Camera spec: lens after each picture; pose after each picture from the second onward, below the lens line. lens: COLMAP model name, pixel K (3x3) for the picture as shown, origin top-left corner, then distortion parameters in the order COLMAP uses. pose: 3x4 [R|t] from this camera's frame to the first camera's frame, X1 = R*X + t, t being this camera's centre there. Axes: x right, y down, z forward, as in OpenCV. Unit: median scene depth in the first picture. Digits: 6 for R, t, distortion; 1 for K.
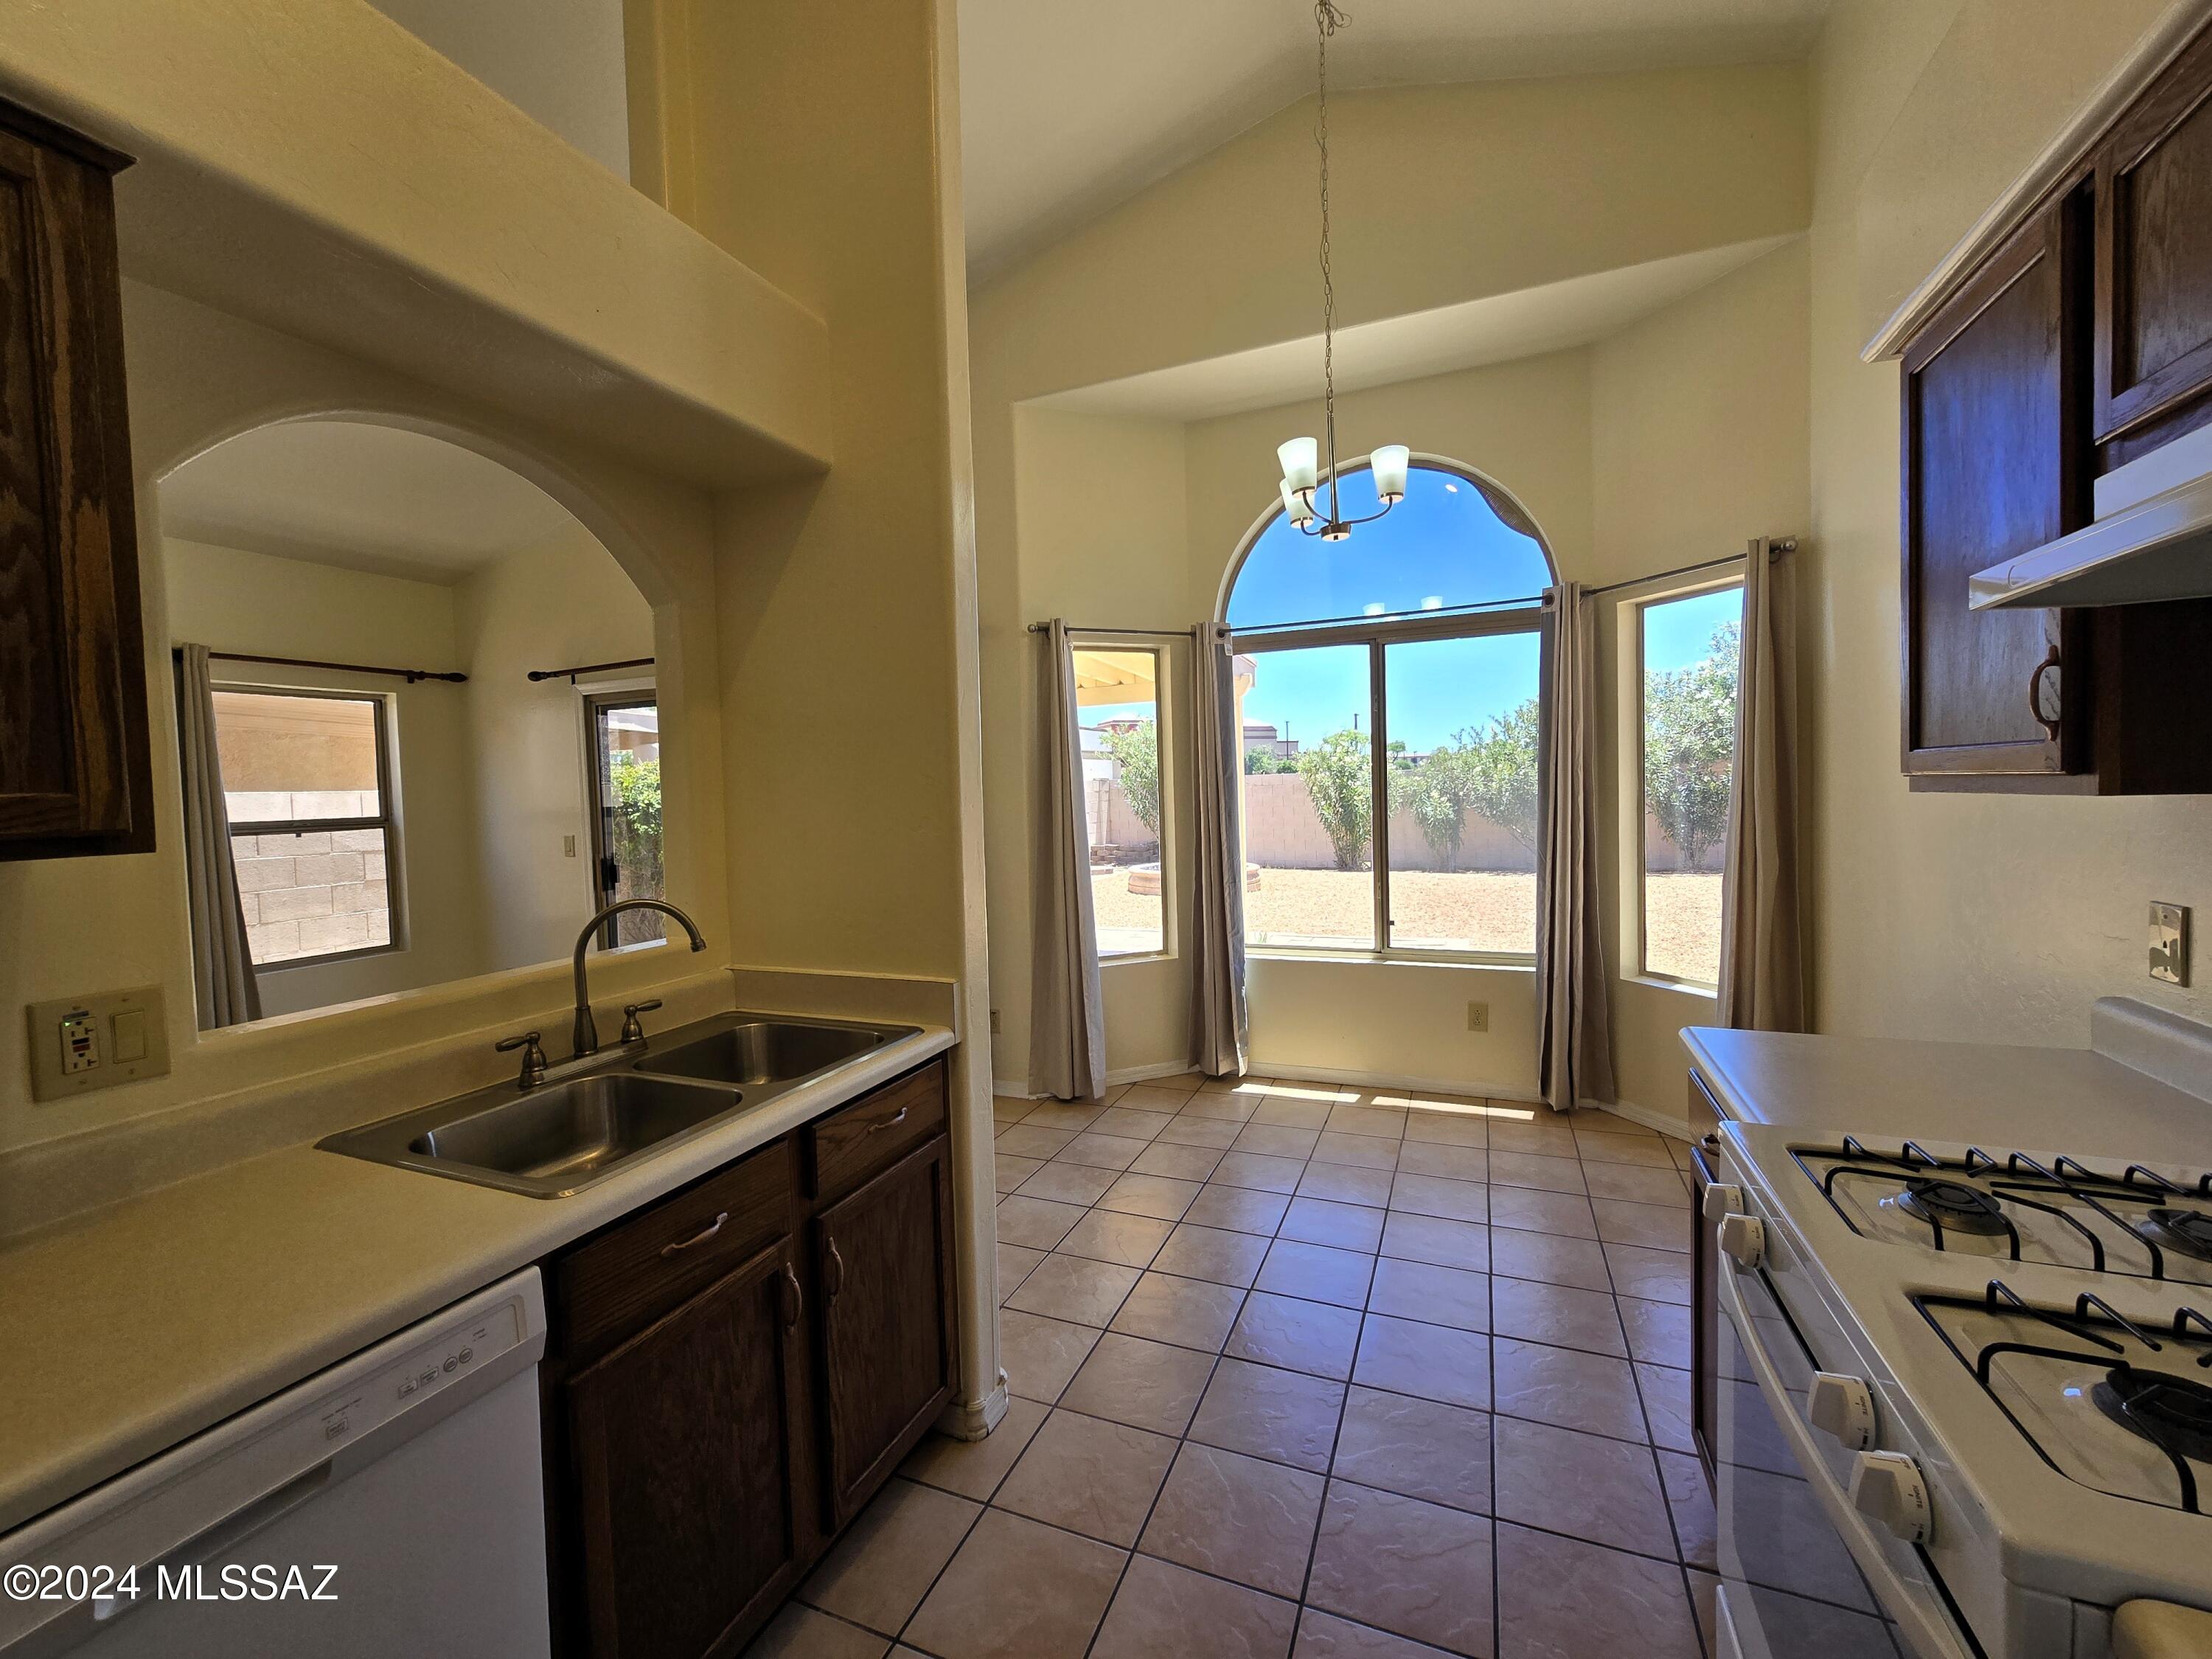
lens RADIAL K [[903.2, 0, 1106.8], [0, 903.2, 825.1], [0, 0, 1]] dist [-0.006708, 0.001692]
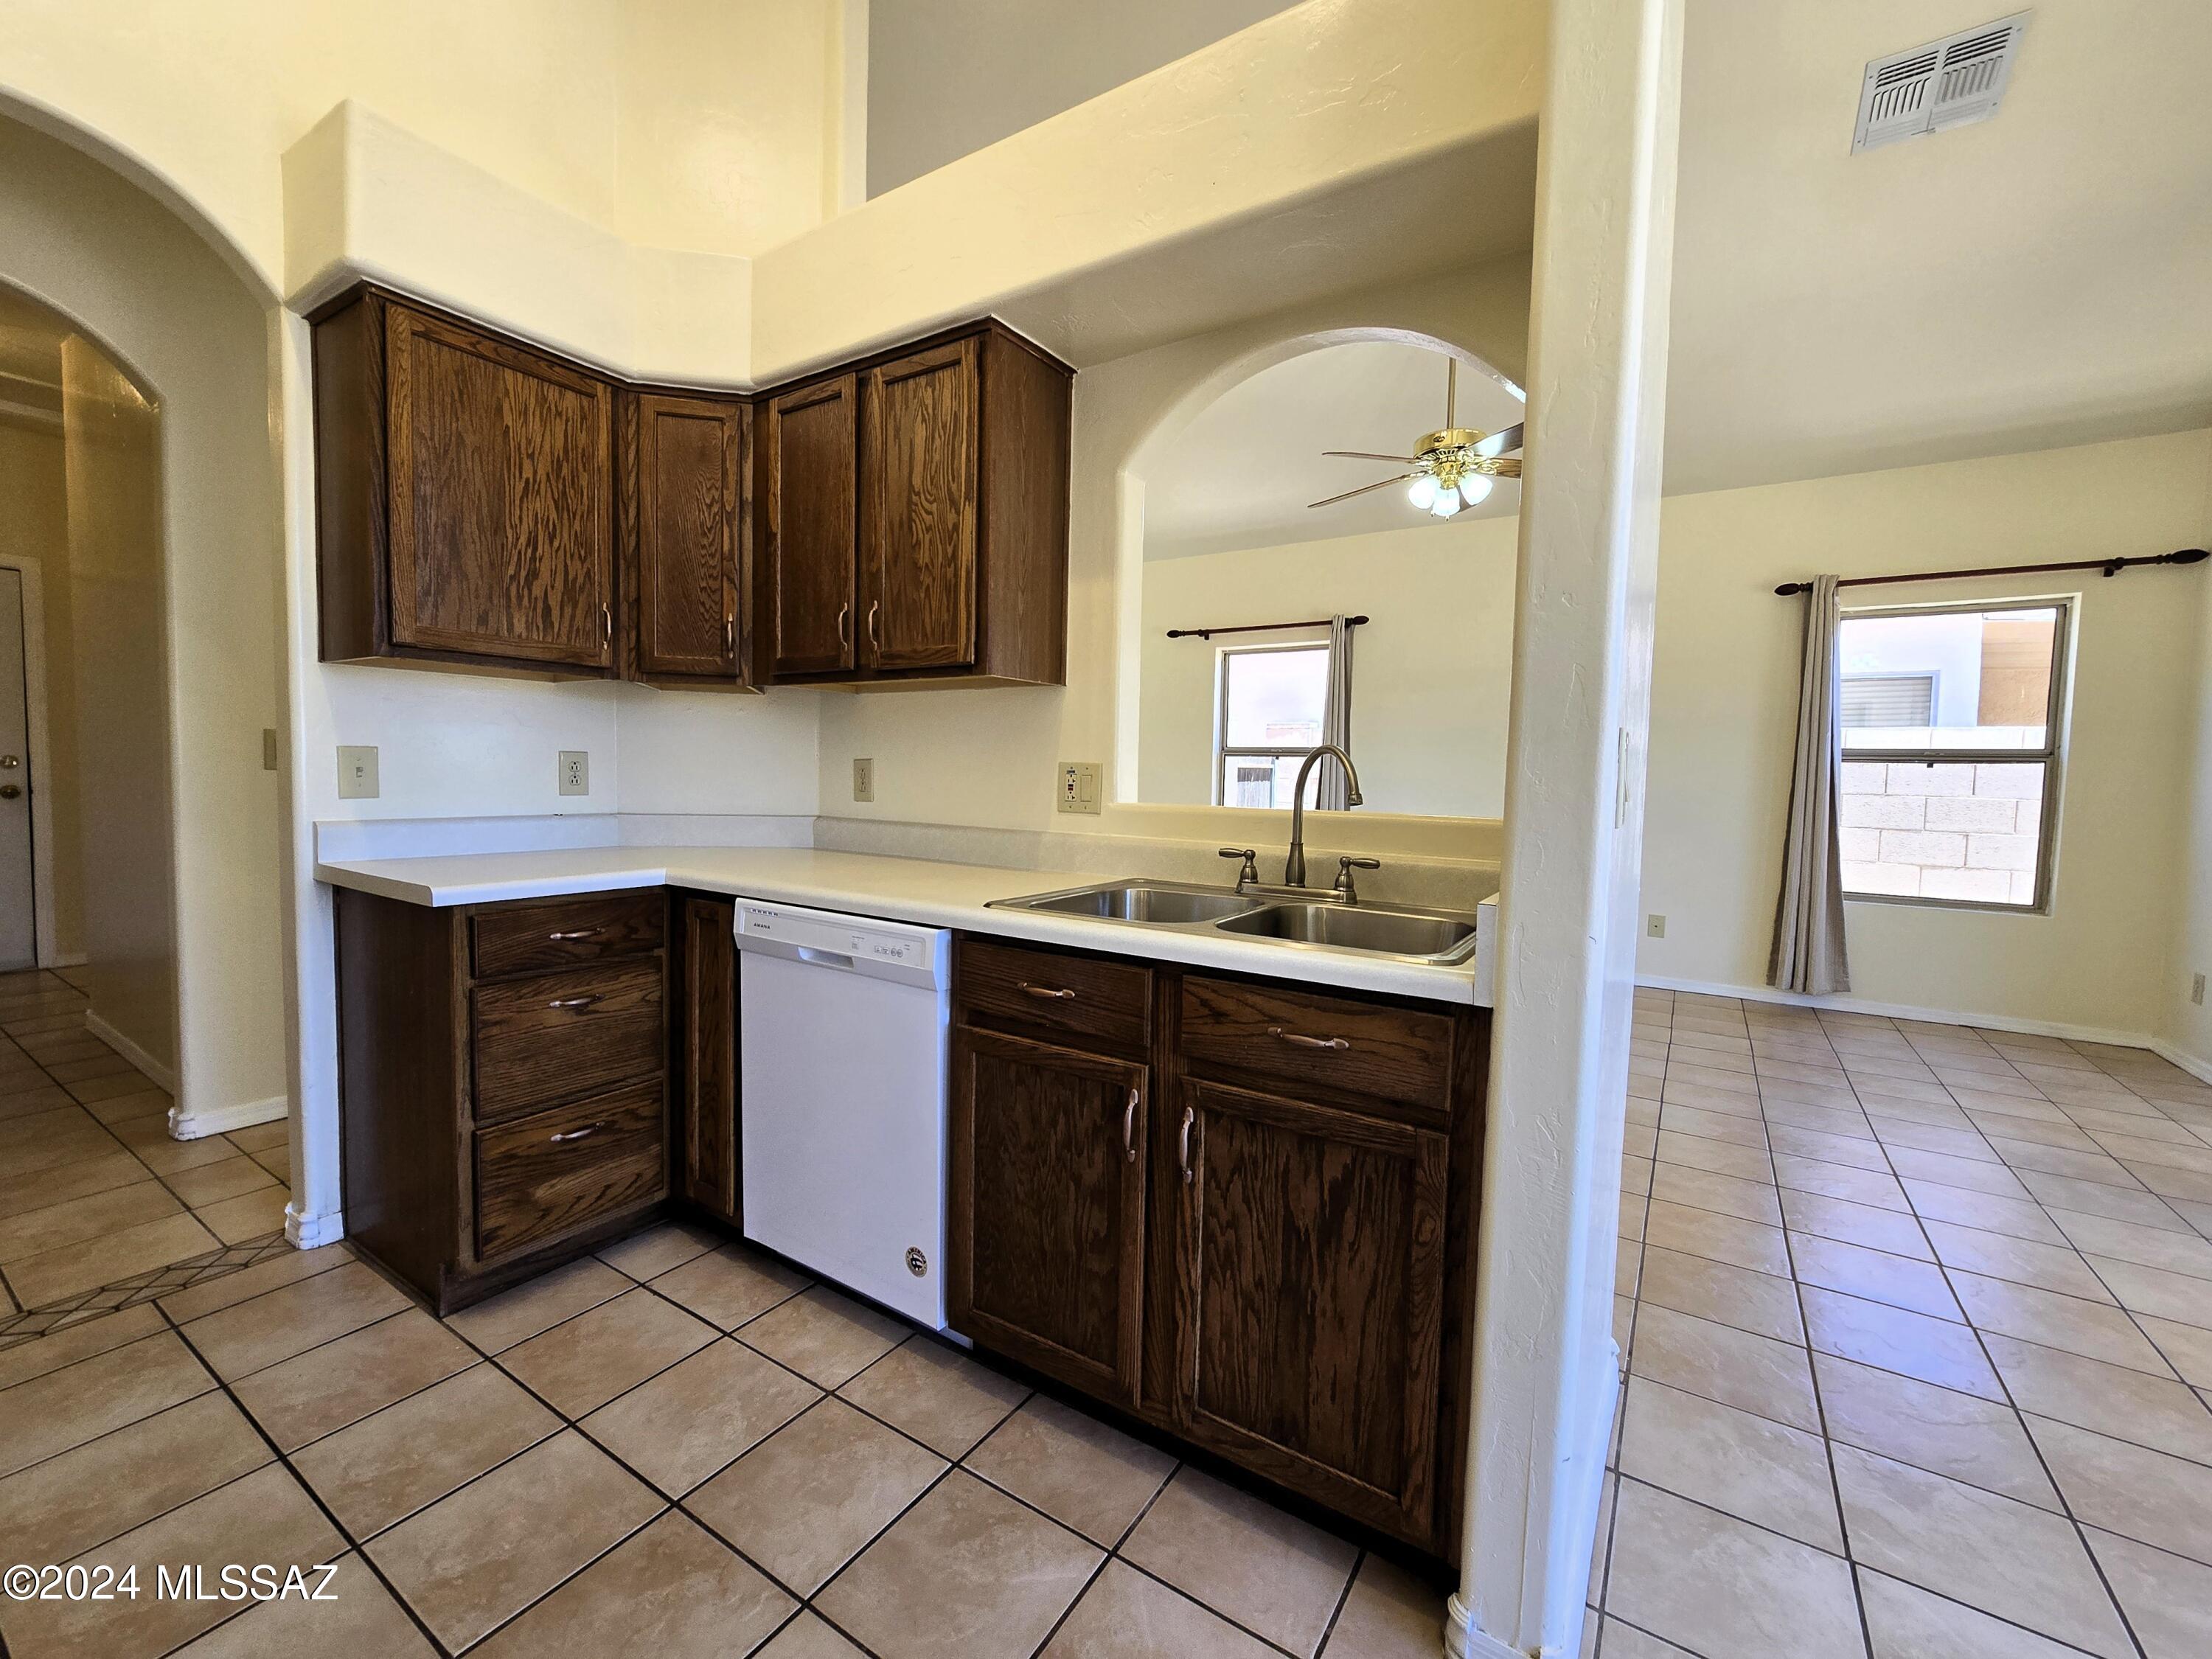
lens RADIAL K [[903.2, 0, 1089.5], [0, 903.2, 820.5], [0, 0, 1]] dist [-0.006708, 0.001692]
pose [[-0.187270, 0.081716, -0.978904, 0.193151], [-0.057474, 0.993915, 0.093965, 0.033465], [0.980626, 0.073858, -0.181434, 0.358417]]
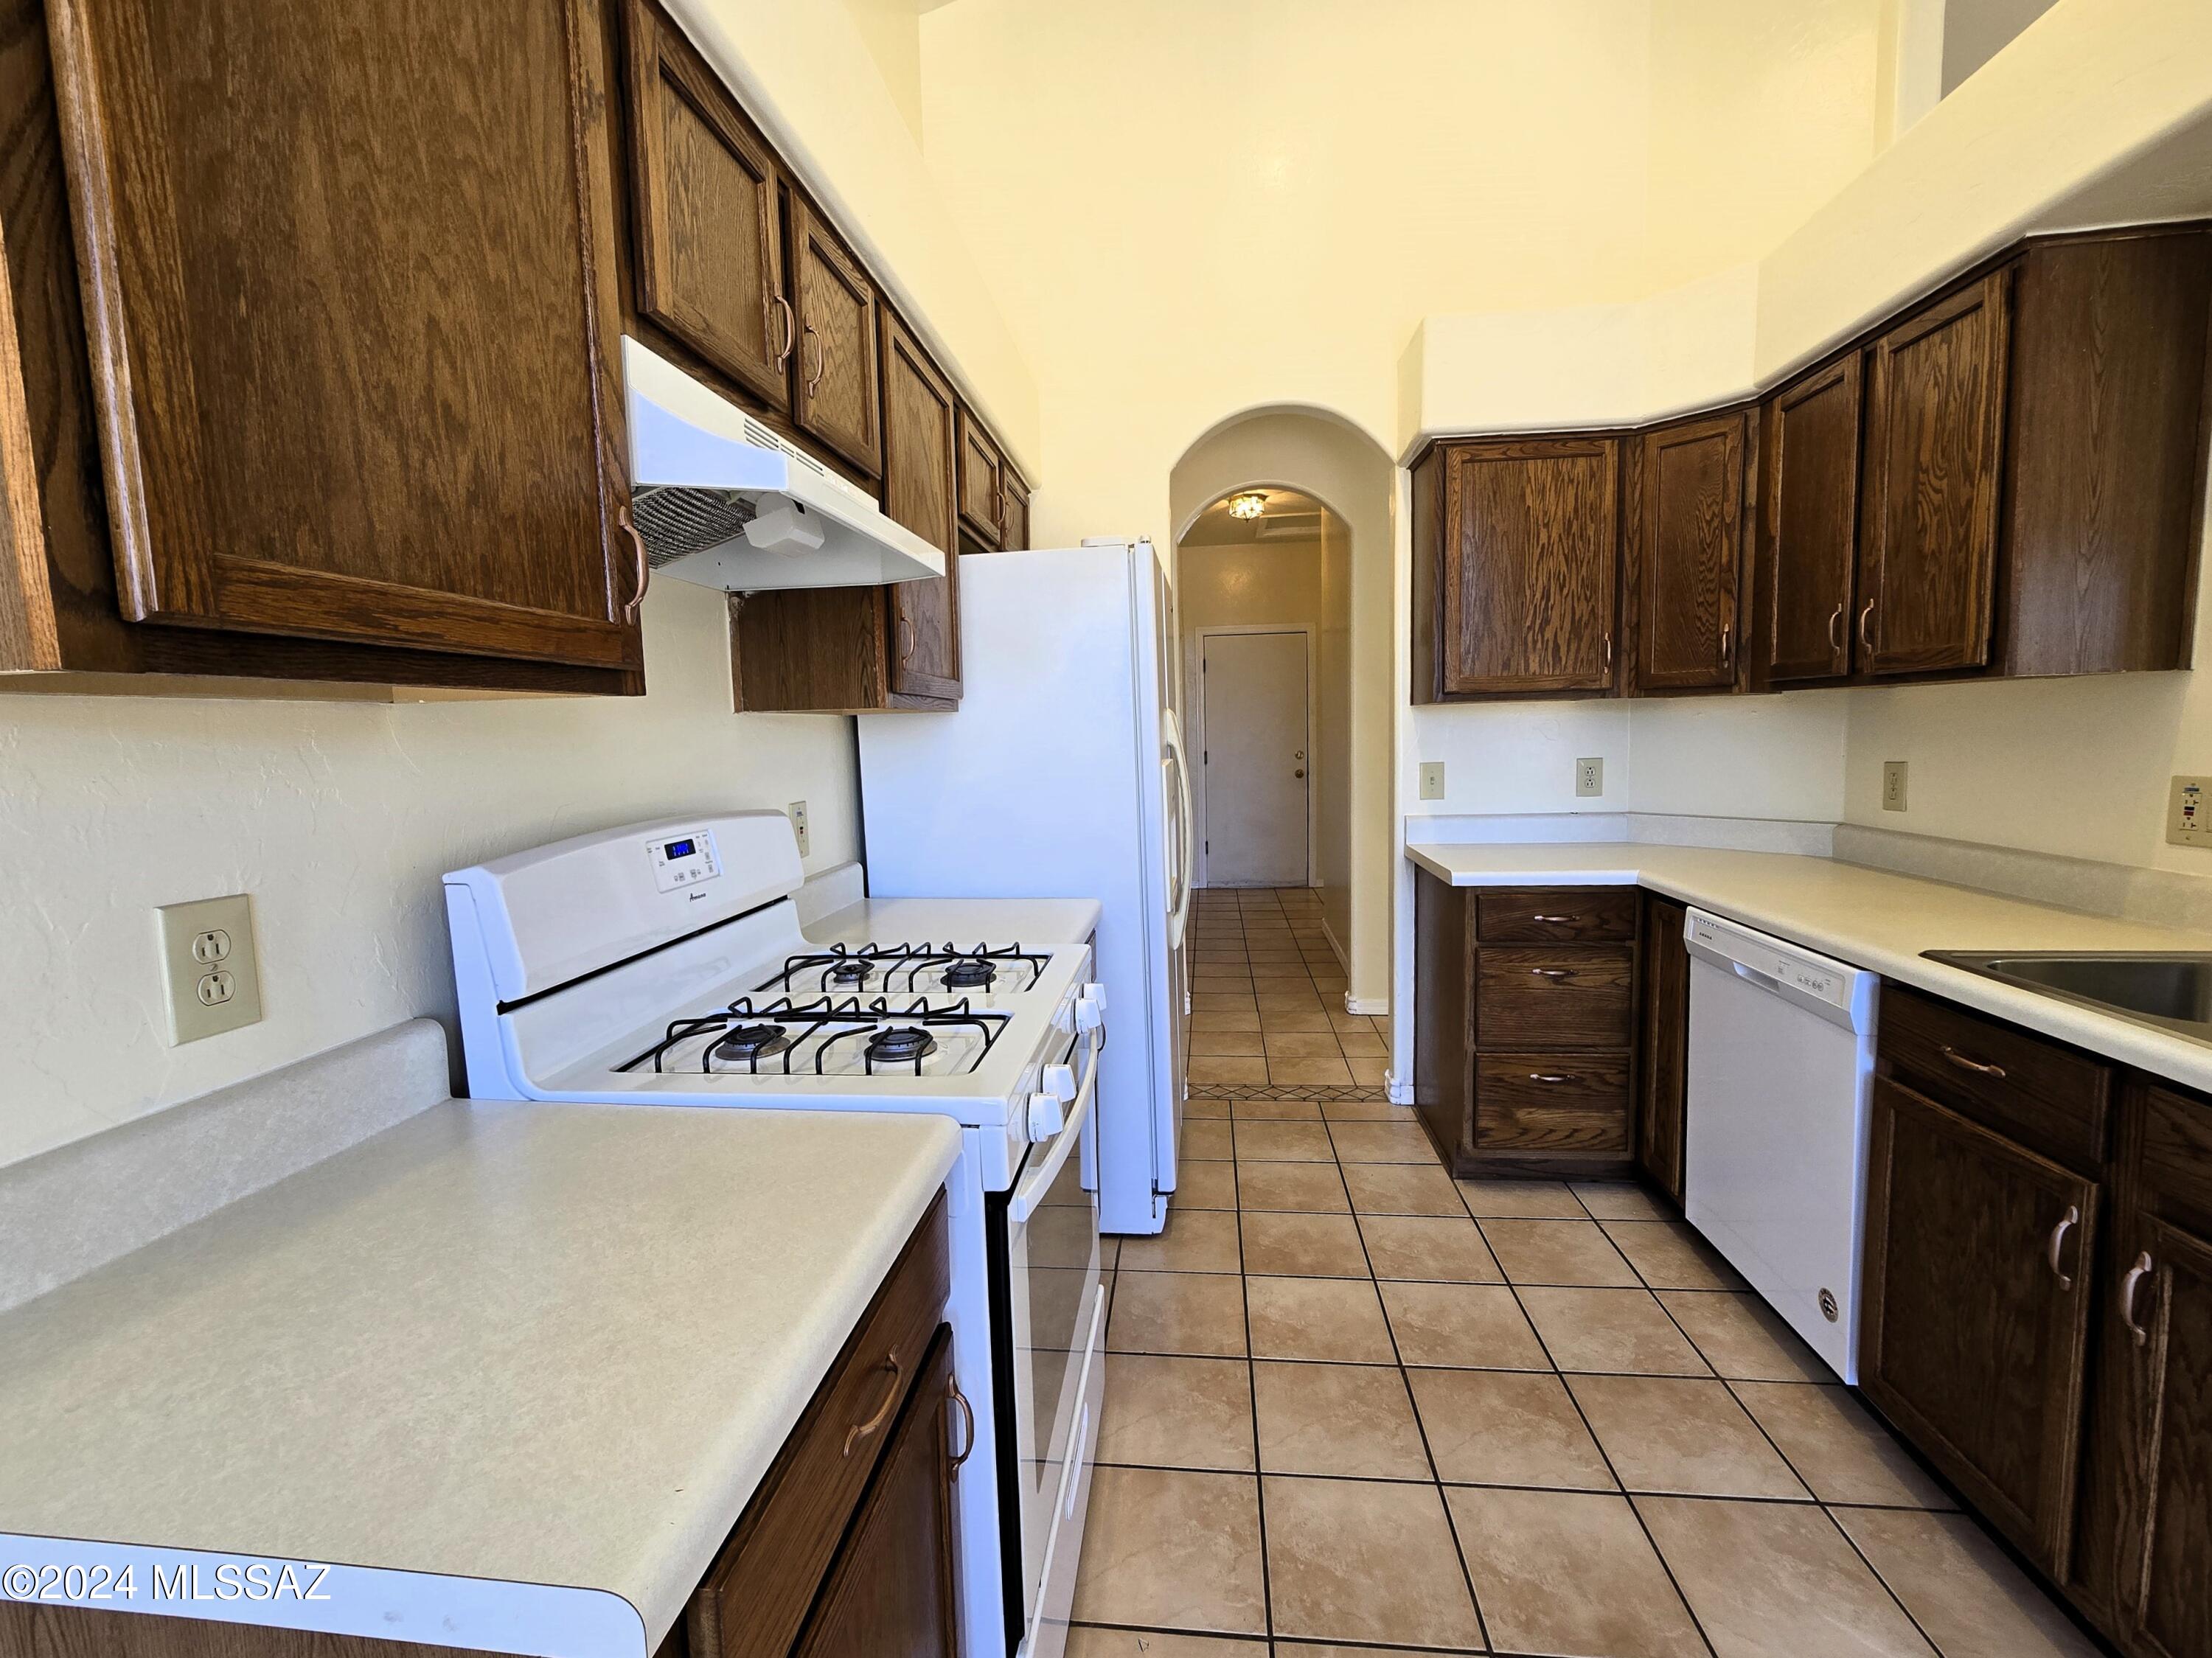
lens RADIAL K [[935.4, 0, 1110.5], [0, 935.4, 825.0], [0, 0, 1]] dist [-0.004824, 0.000044]
pose [[-0.957523, 0.084399, -0.275731, 0.219874], [0.044889, 0.988178, 0.146589, -0.005203], [0.284843, 0.127985, -0.949992, 0.486336]]
